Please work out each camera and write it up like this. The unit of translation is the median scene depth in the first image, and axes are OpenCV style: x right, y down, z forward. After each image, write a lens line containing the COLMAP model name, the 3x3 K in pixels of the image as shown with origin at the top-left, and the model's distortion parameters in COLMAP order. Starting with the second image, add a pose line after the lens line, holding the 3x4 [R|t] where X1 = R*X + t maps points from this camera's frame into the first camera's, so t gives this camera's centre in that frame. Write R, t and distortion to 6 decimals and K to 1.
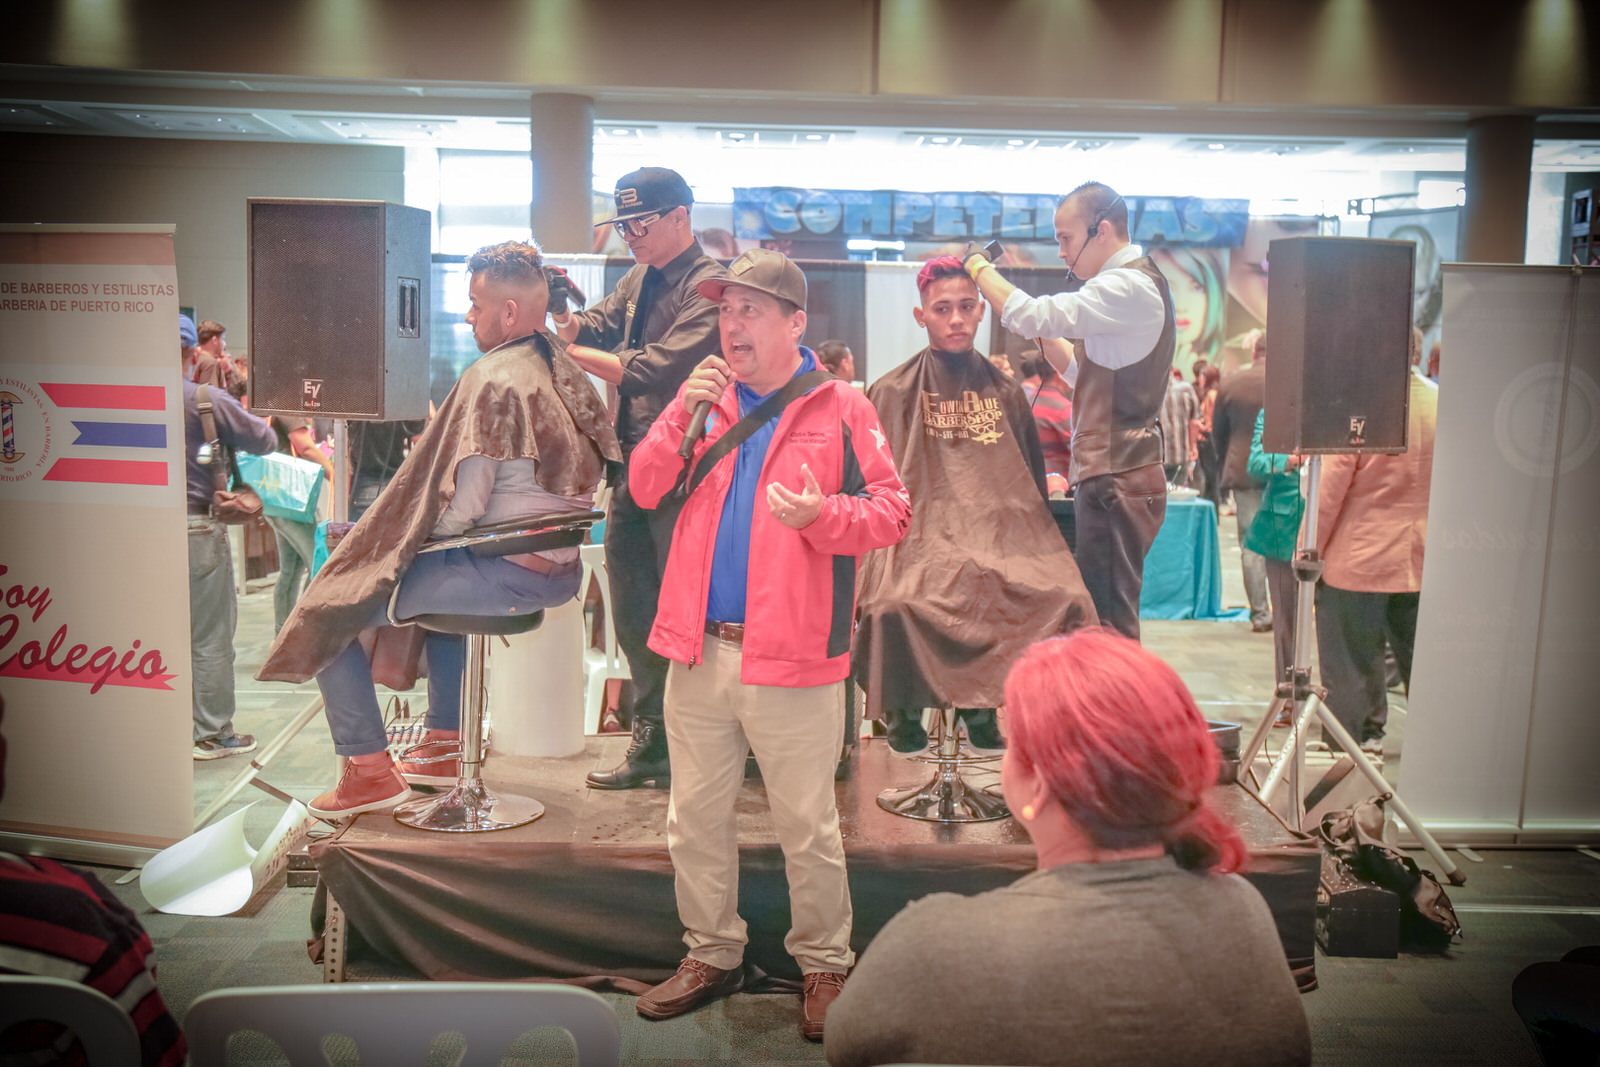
lens RADIAL K [[1792.6, 0, 840.9], [0, 1792.6, 519.7], [0, 0, 1]] dist [0.126587, 0.000000]
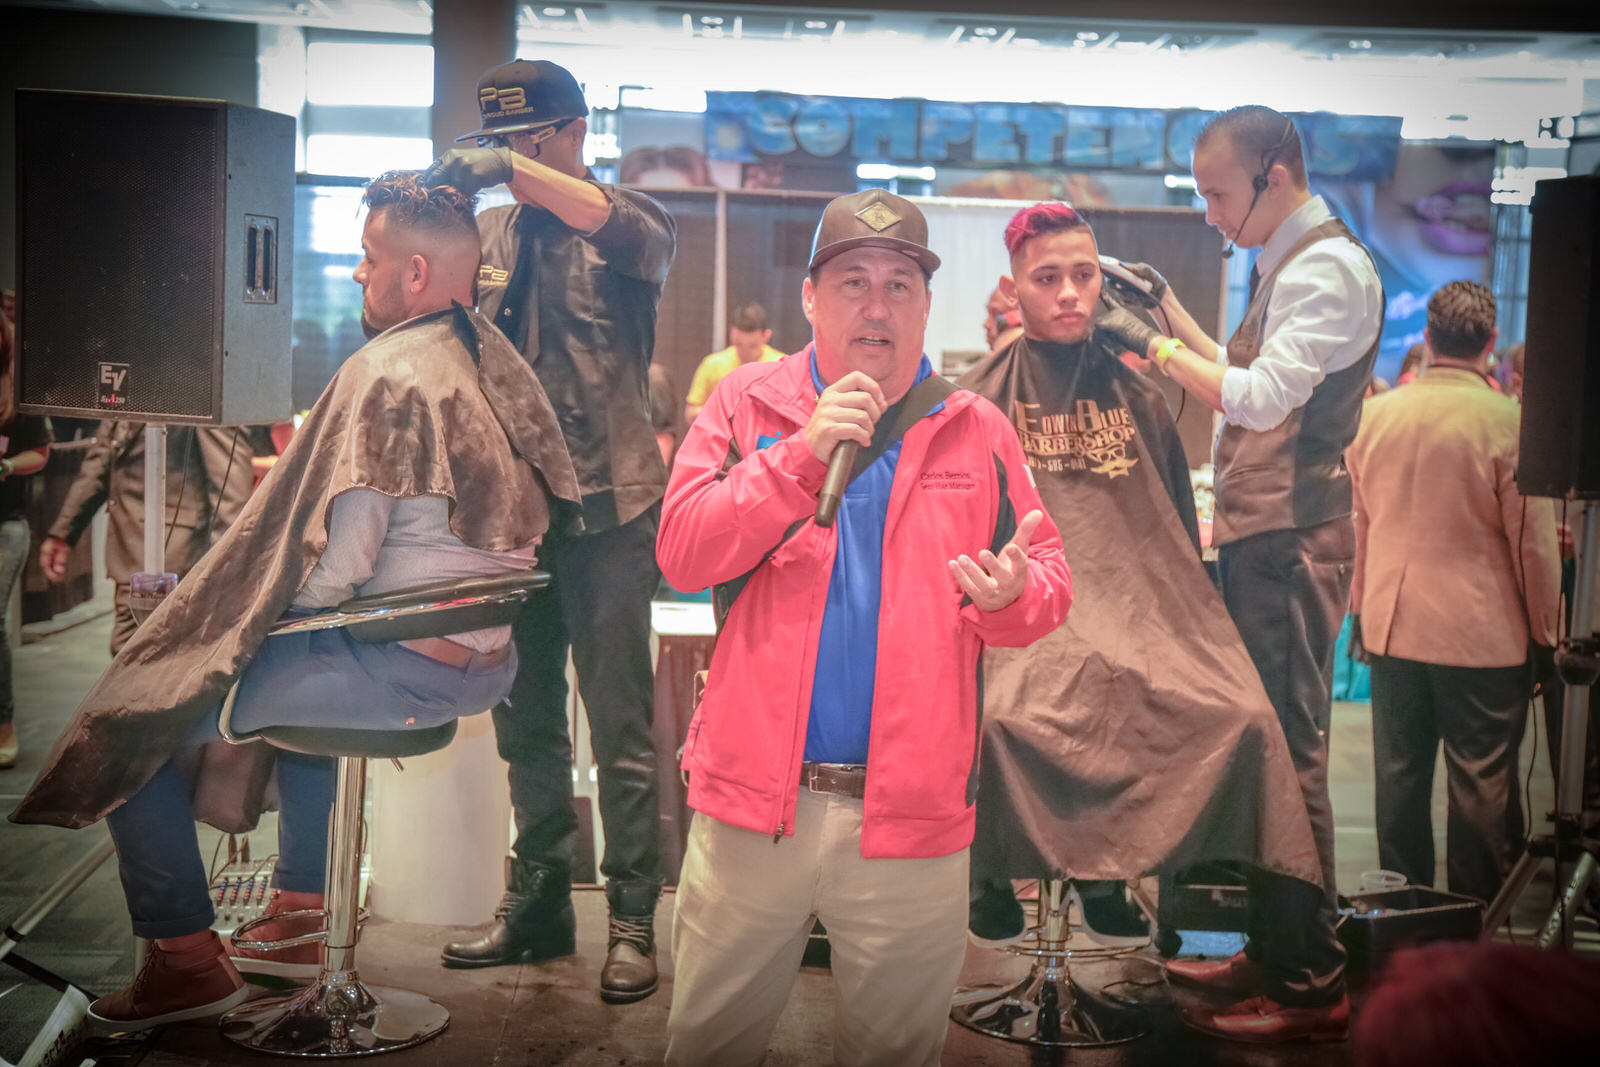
lens RADIAL K [[2255.3, 0, 830.9], [0, 2255.3, 510.9], [0, 0, 1]] dist [0.254771, 0.000000]
pose [[0.999813, 0.017140, 0.009003, -0.031728], [-0.017134, 0.999853, -0.000674, -0.026183], [-0.009013, 0.000520, 0.999959, 0.137601]]
